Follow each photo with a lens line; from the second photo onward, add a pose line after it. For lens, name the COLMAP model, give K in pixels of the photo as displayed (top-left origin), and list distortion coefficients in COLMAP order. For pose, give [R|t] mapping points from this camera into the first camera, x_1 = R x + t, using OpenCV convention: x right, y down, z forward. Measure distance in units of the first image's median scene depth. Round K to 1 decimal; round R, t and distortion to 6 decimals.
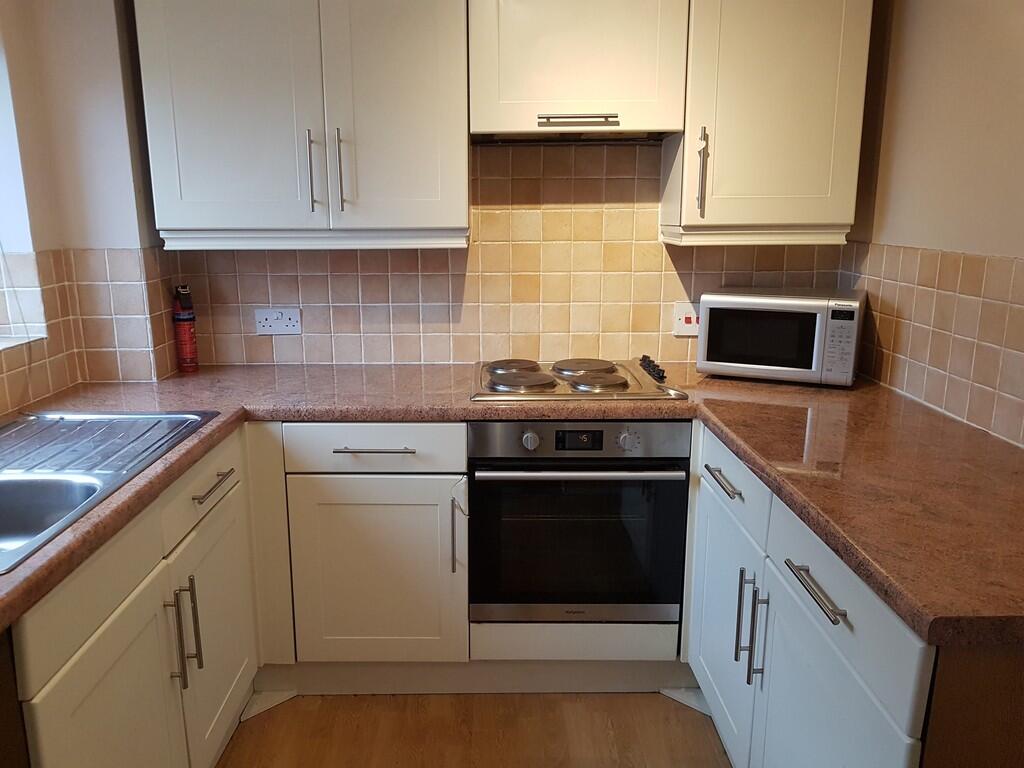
lens RADIAL K [[793.1, 0, 474.4], [0, 793.1, 387.1], [0, 0, 1]] dist [0.040624, -0.110817]
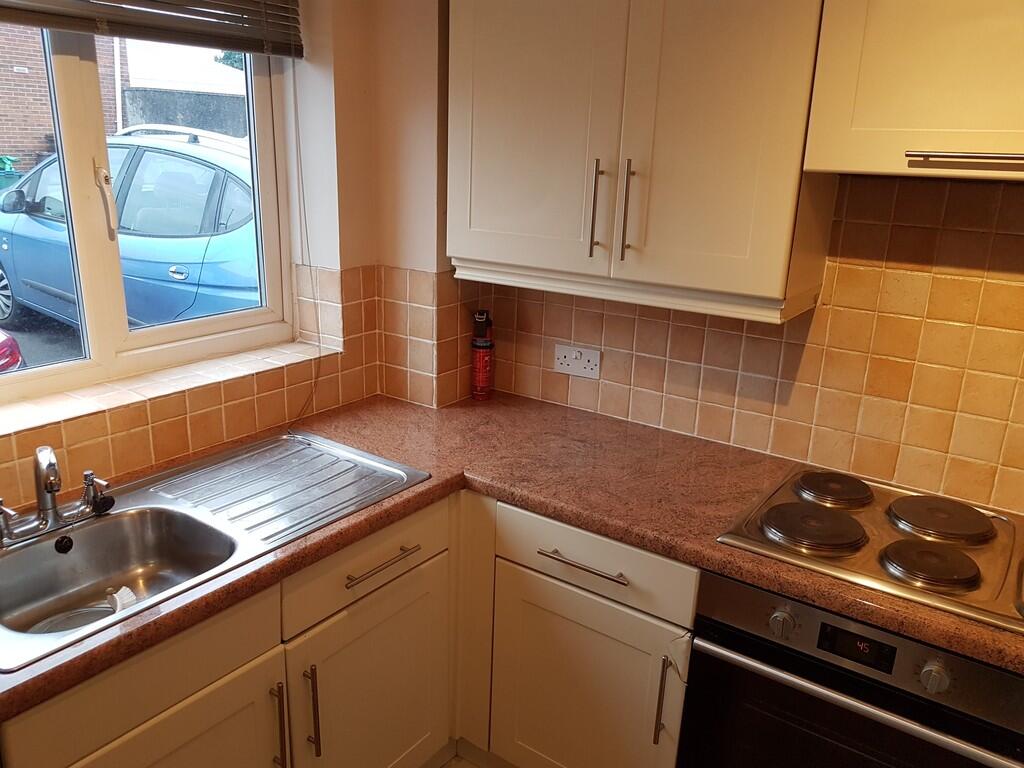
lens RADIAL K [[793.1, 0, 474.4], [0, 793.1, 387.1], [0, 0, 1]] dist [0.040624, -0.110817]
pose [[0.804811, 0.195213, -0.560509, 0.188773], [-0.156610, 0.980742, 0.116701, -0.162488], [0.572496, -0.006141, 0.819884, 0.243142]]
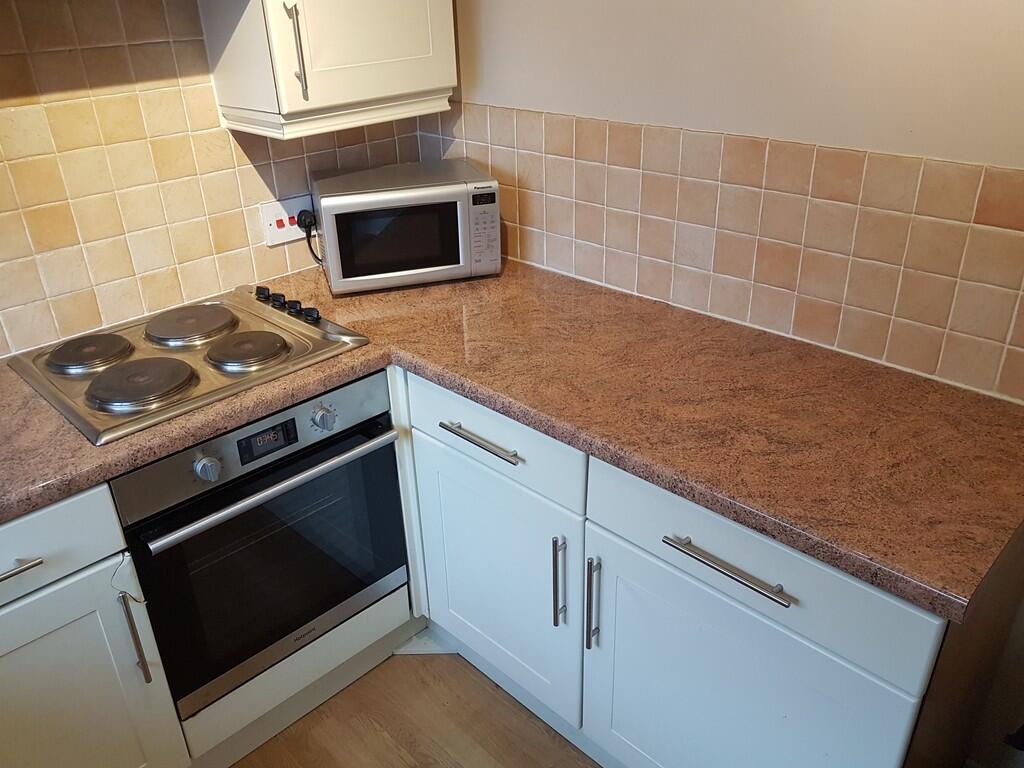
lens RADIAL K [[826.2, 0, 494.1], [0, 826.2, 387.1], [0, 0, 1]] dist [-0.000469, -0.008481]
pose [[0.712354, -0.337078, 0.615574, -0.158624], [0.188122, 0.936721, 0.295234, -0.153295], [-0.676138, -0.094508, 0.730689, 0.276753]]
